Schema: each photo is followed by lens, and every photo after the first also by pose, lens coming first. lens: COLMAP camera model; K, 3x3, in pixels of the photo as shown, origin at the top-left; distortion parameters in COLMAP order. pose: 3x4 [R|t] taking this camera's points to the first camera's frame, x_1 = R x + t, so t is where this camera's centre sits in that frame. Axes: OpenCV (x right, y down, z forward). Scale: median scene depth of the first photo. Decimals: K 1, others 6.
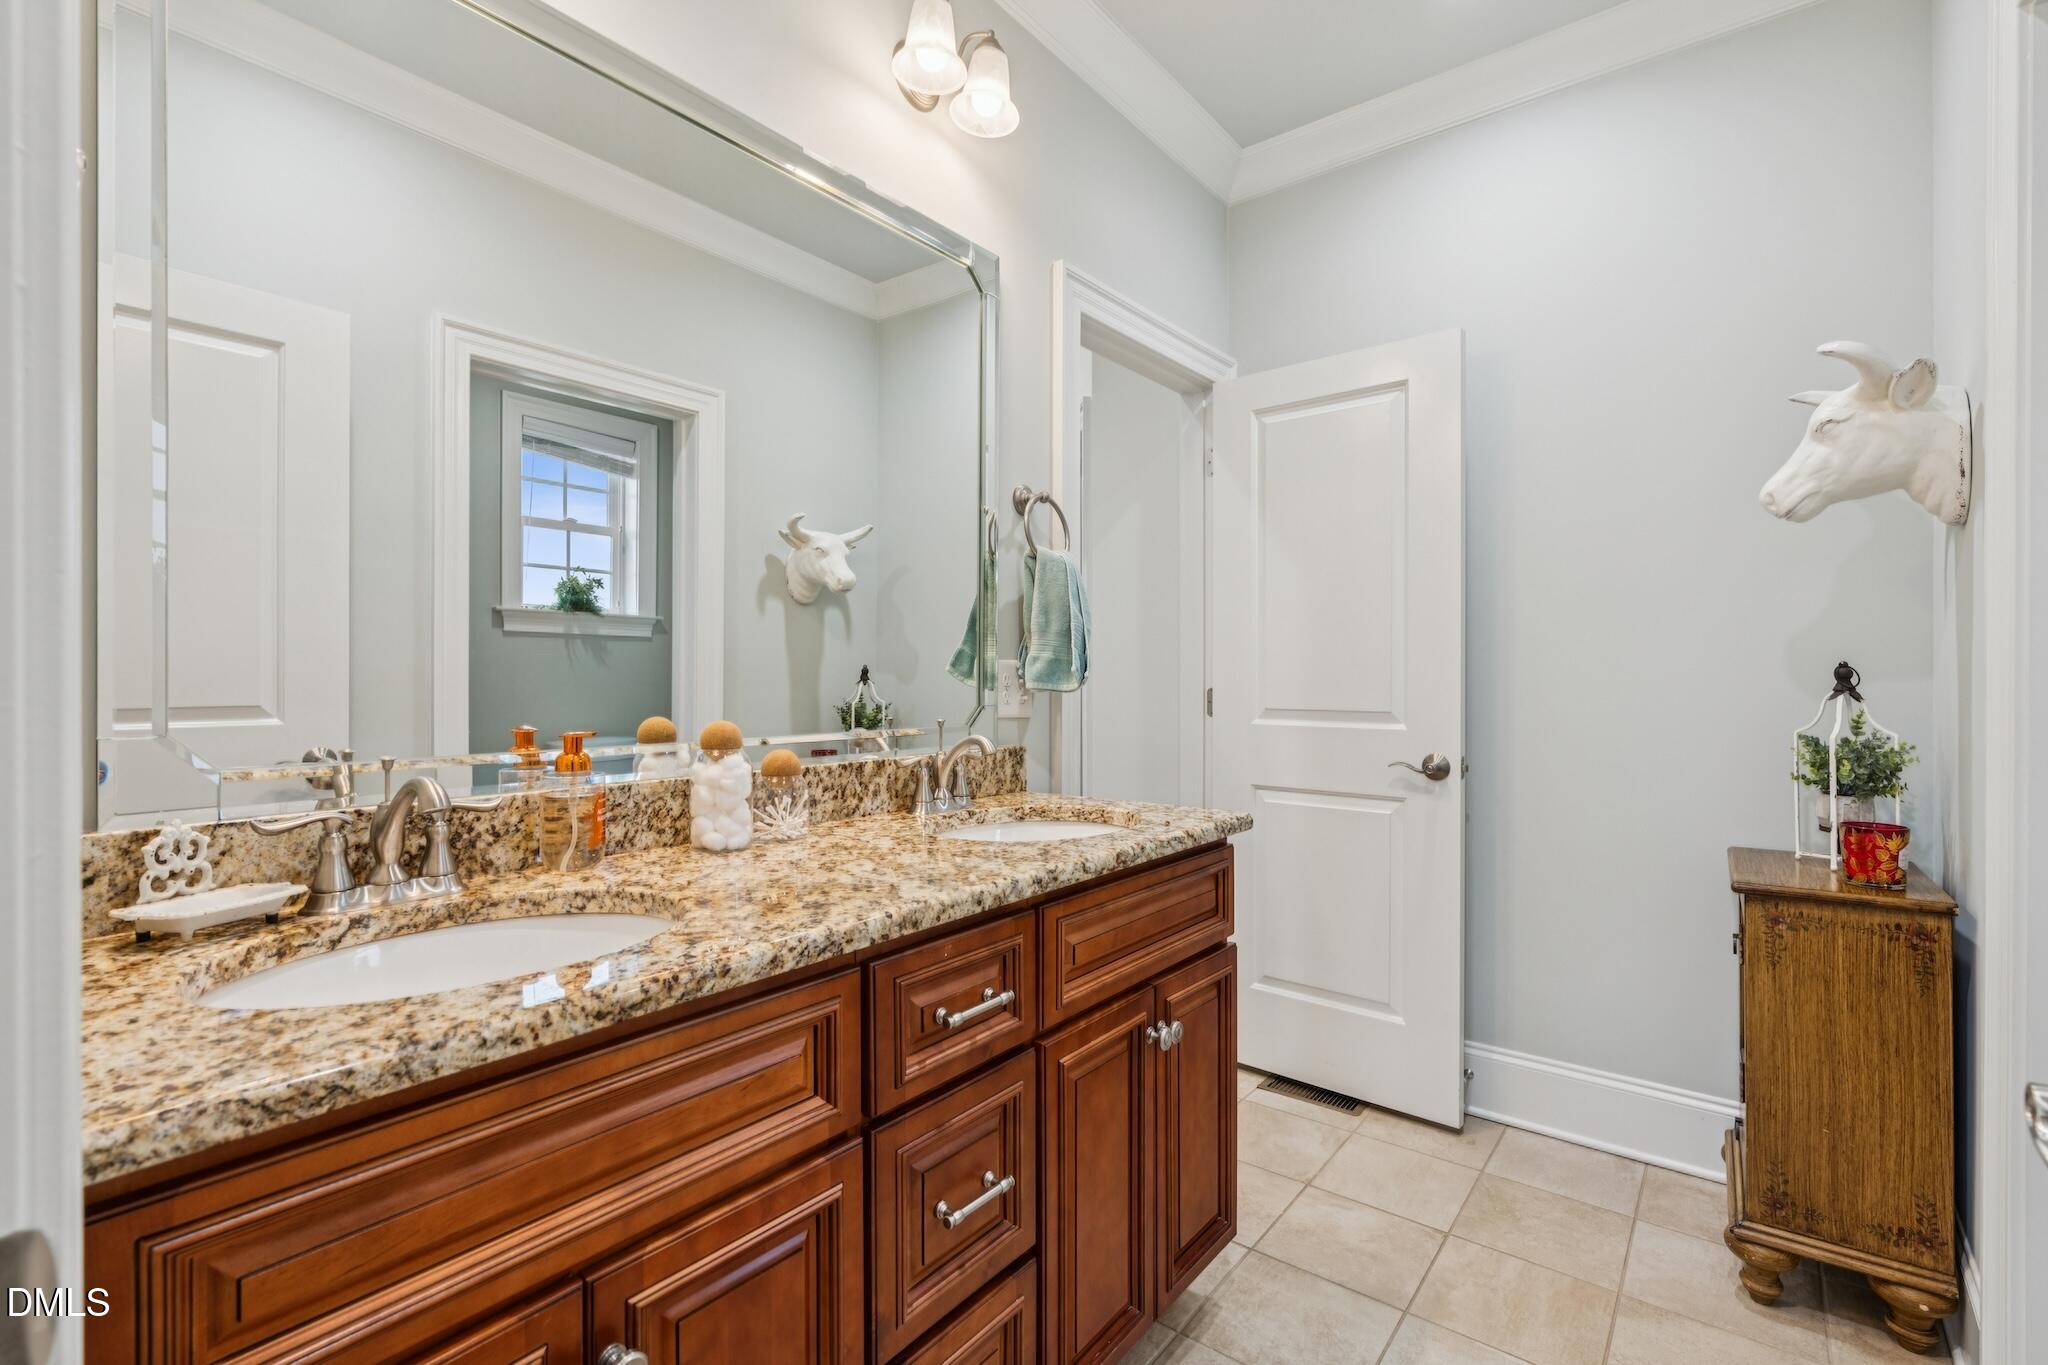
lens RADIAL K [[936.4, 0, 1032.2], [0, 936.4, 677.0], [0, 0, 1]] dist [-0.003250, 0.000113]
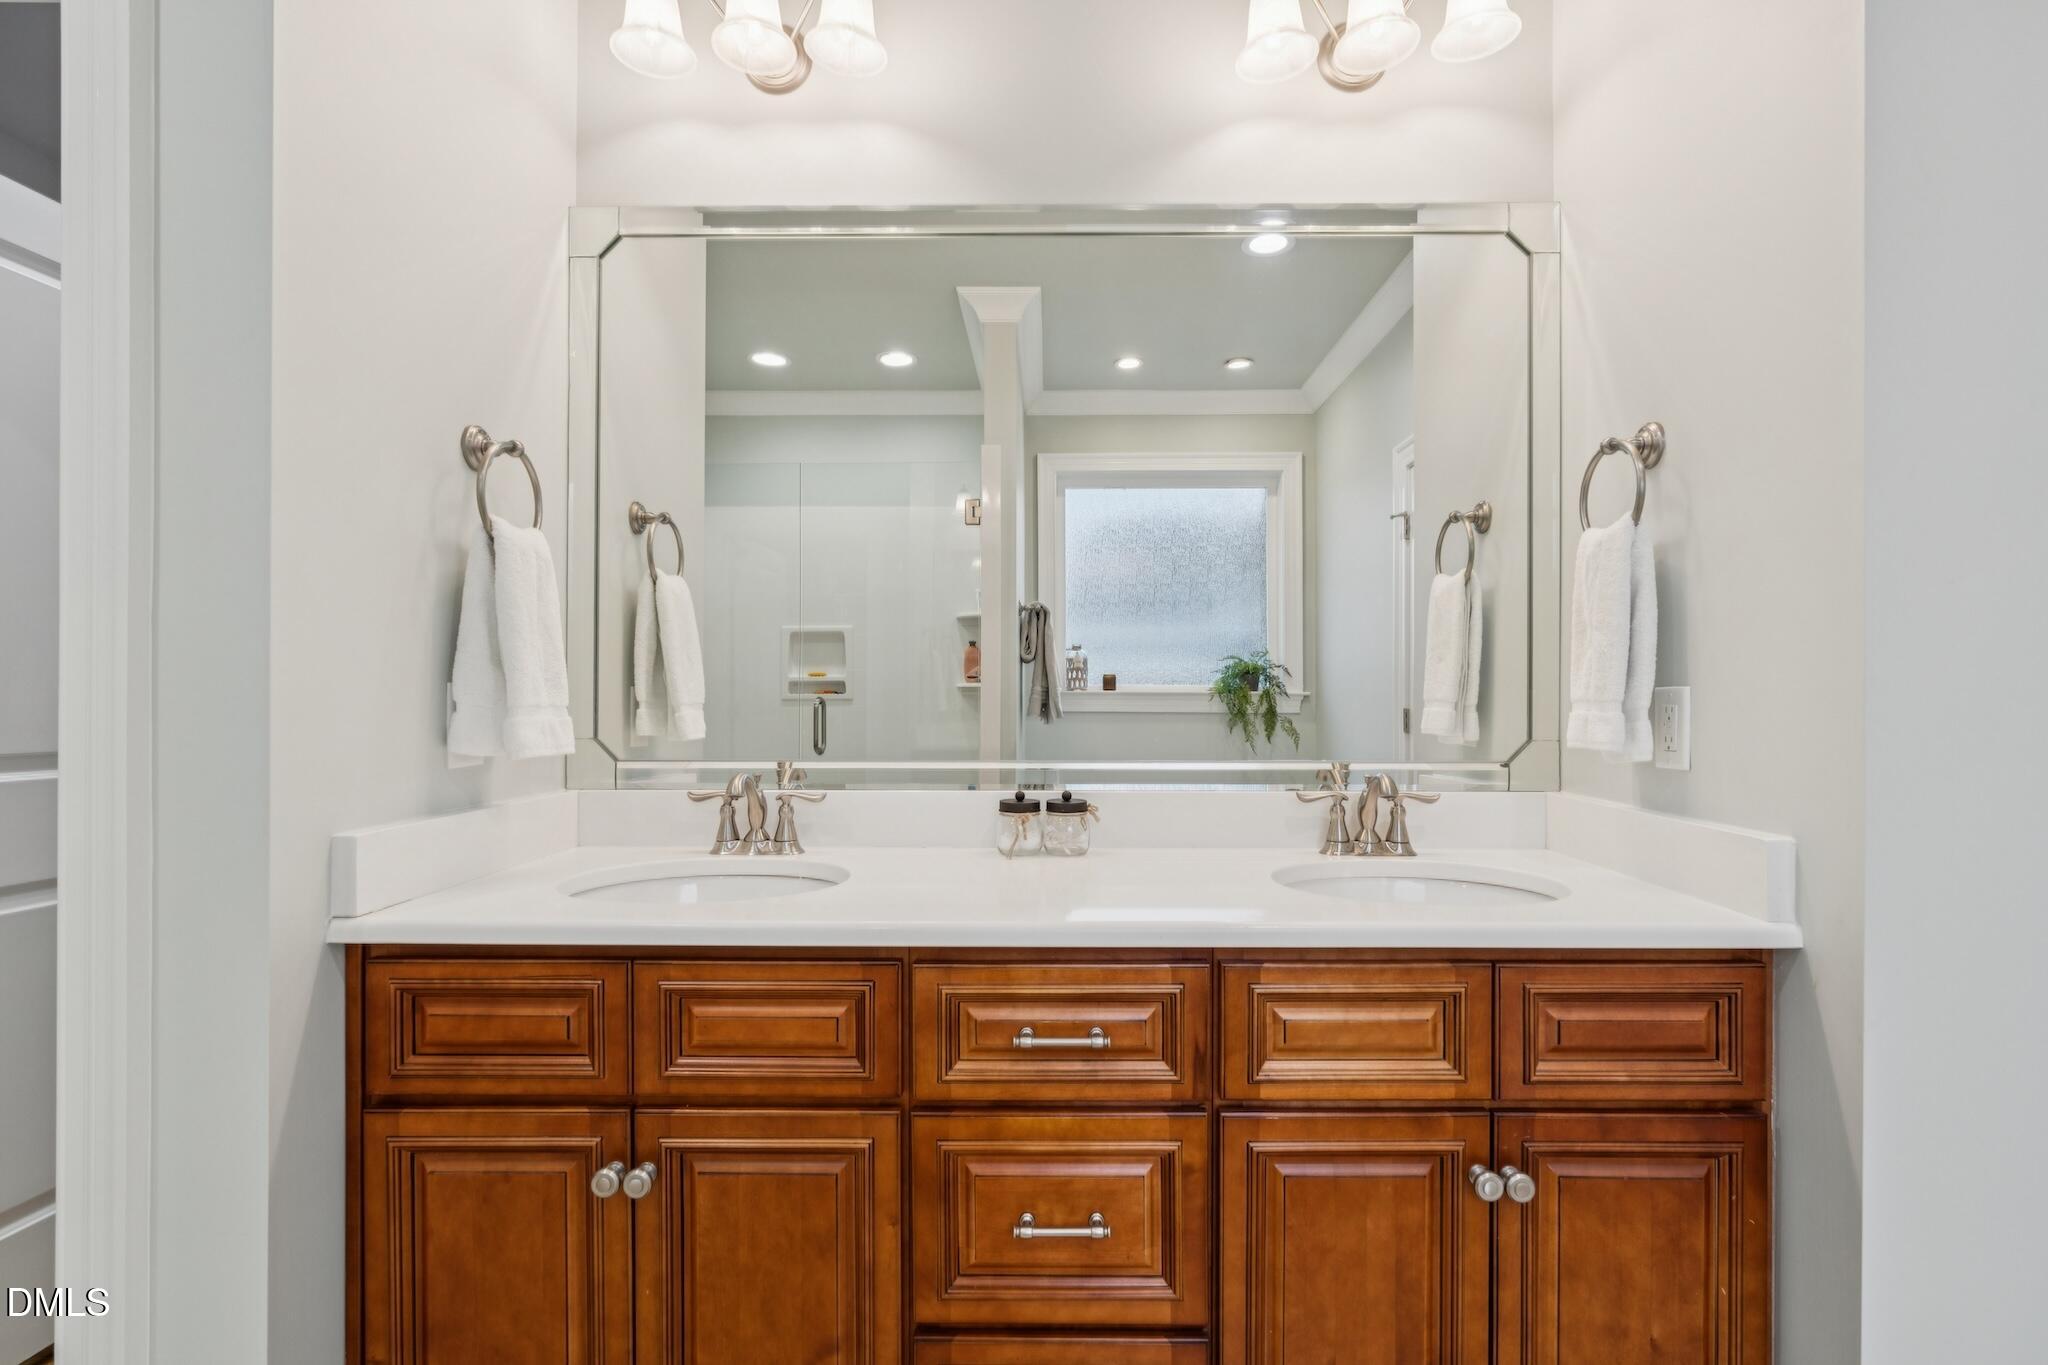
lens RADIAL K [[985.6, 0, 1027.2], [0, 985.6, 695.6], [0, 0, 1]] dist [-0.008959, 0.000061]
pose [[0.605532, -0.004583, -0.795808, 0.640387], [-0.006934, 0.999915, -0.011034, -0.007905], [0.795791, 0.012199, 0.605448, 0.272970]]
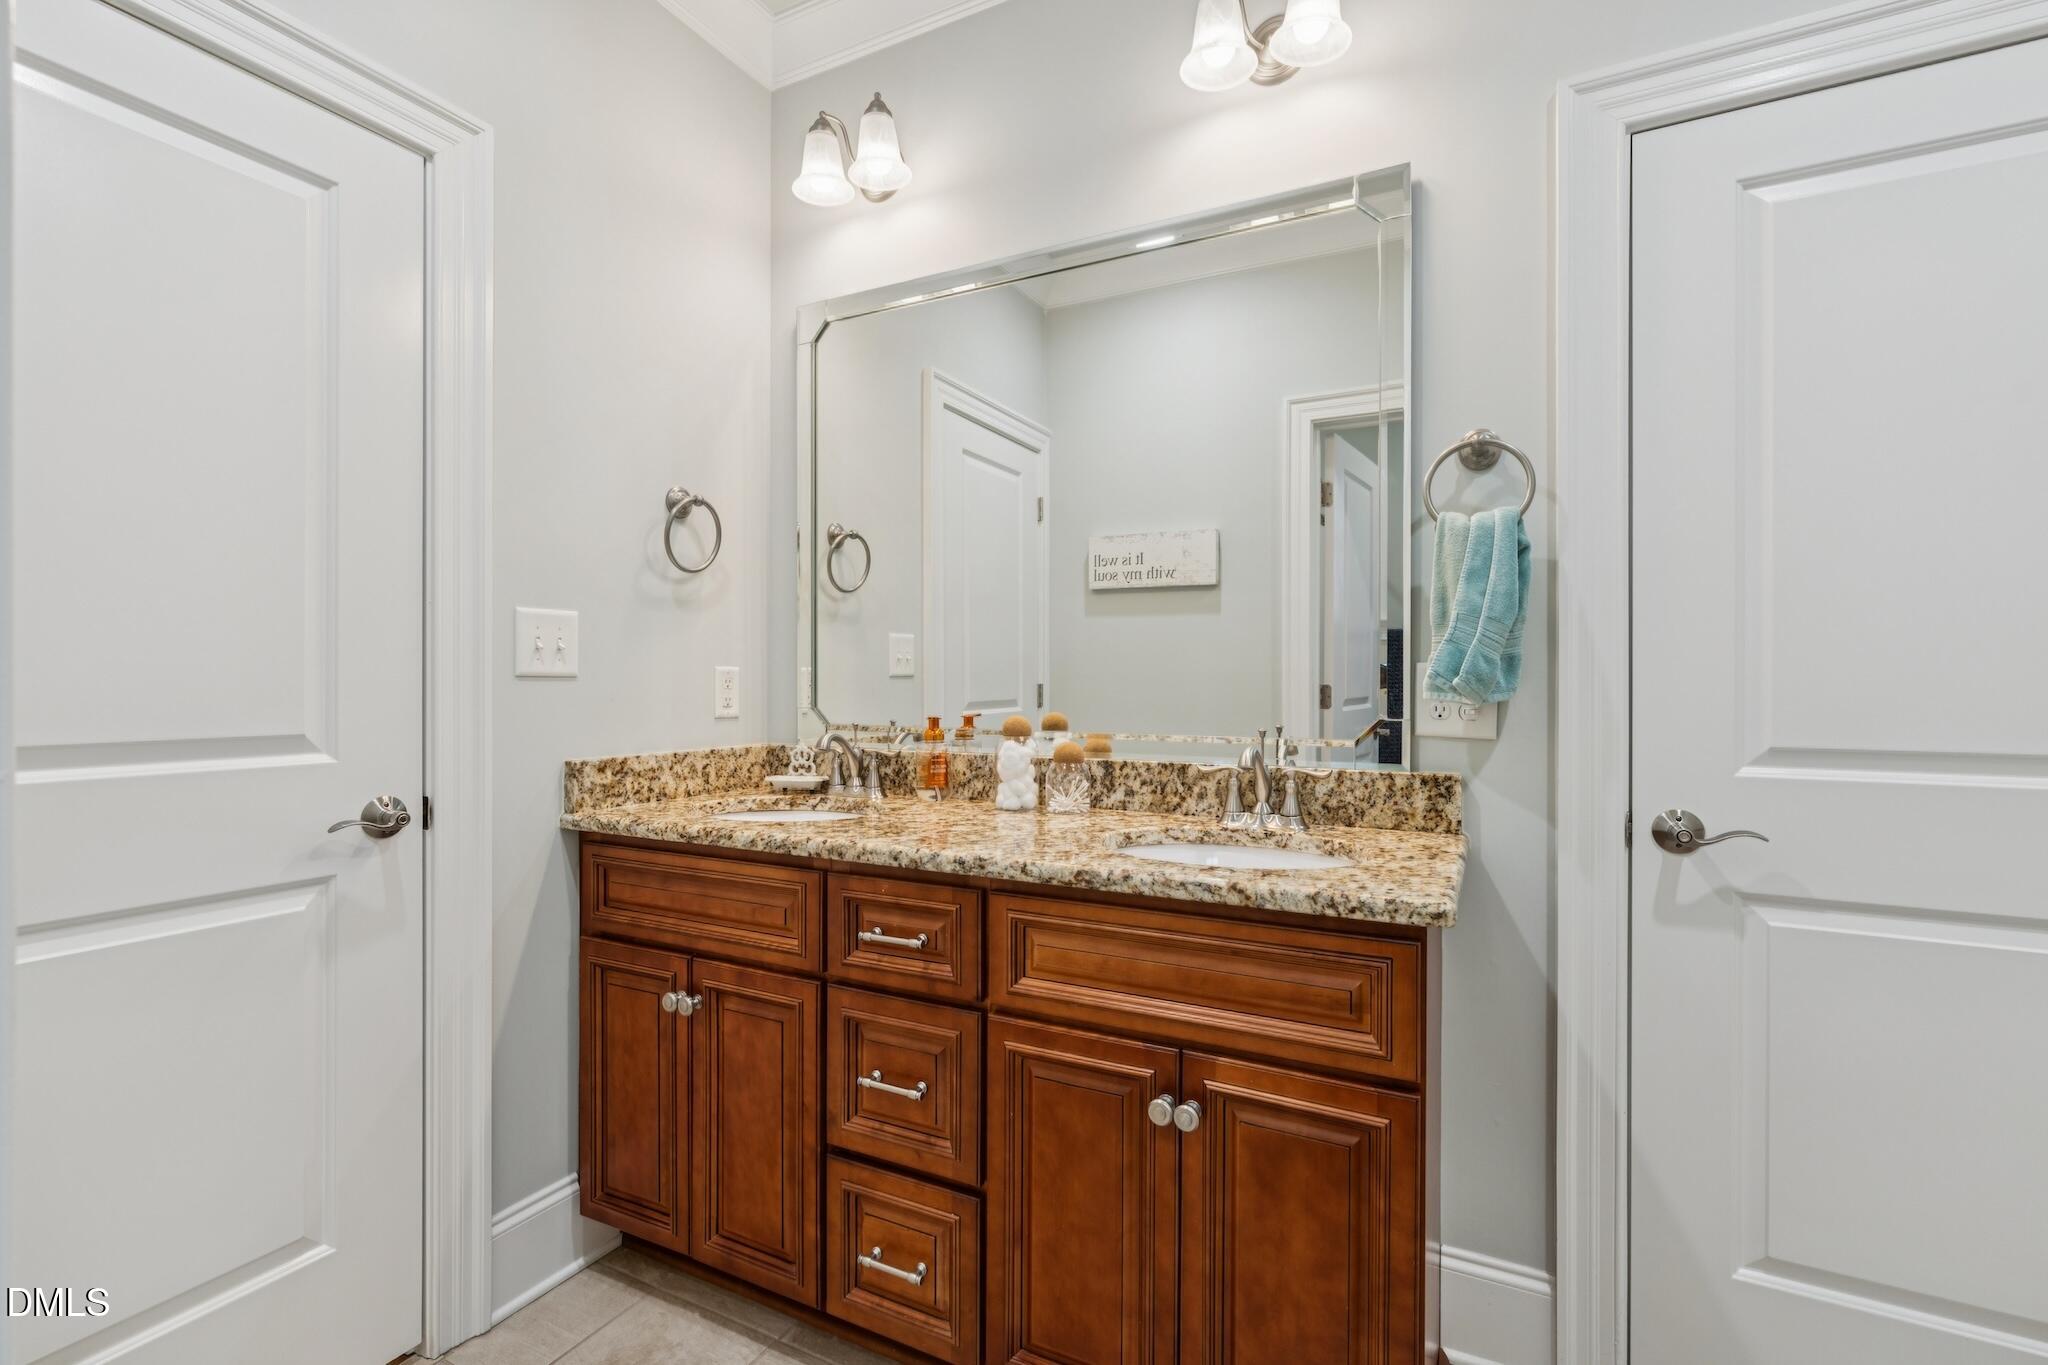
lens RADIAL K [[936.4, 0, 1022.7], [0, 936.4, 684.8], [0, 0, 1]] dist [-0.003250, 0.000113]
pose [[0.164043, 0.003848, -0.986446, 1.004408], [-0.001872, 0.999992, 0.003589, -0.002504], [0.986451, 0.001258, 0.164049, 0.777432]]
